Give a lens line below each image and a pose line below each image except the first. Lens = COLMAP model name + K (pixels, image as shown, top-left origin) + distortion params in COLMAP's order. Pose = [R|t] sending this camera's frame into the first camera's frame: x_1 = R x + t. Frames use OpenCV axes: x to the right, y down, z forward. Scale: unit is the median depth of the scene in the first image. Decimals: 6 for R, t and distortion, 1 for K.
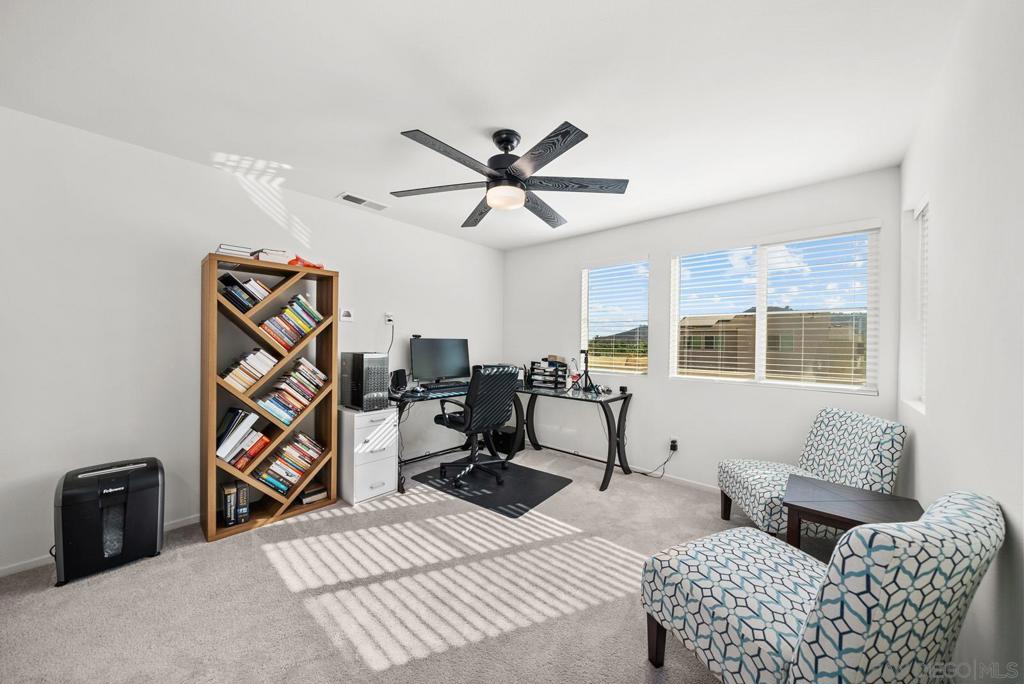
lens RADIAL K [[348.2, 0, 512.0], [0, 348.2, 342.0], [0, 0, 1]] dist [0.000407, 0.000006]
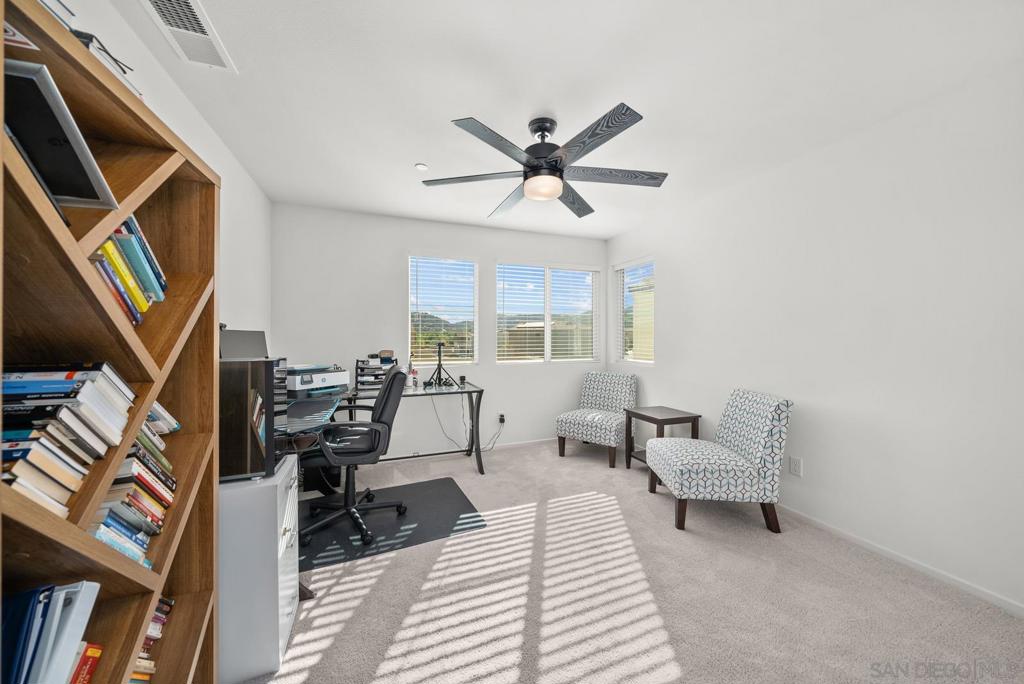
lens RADIAL K [[349.6, 0, 503.4], [0, 349.6, 346.8], [0, 0, 1]] dist [-0.010725, -0.000057]
pose [[0.473733, -0.036917, 0.879894, -0.603762], [0.008166, 0.999262, 0.037528, -0.000159], [-0.880630, -0.010593, 0.473685, 0.419471]]
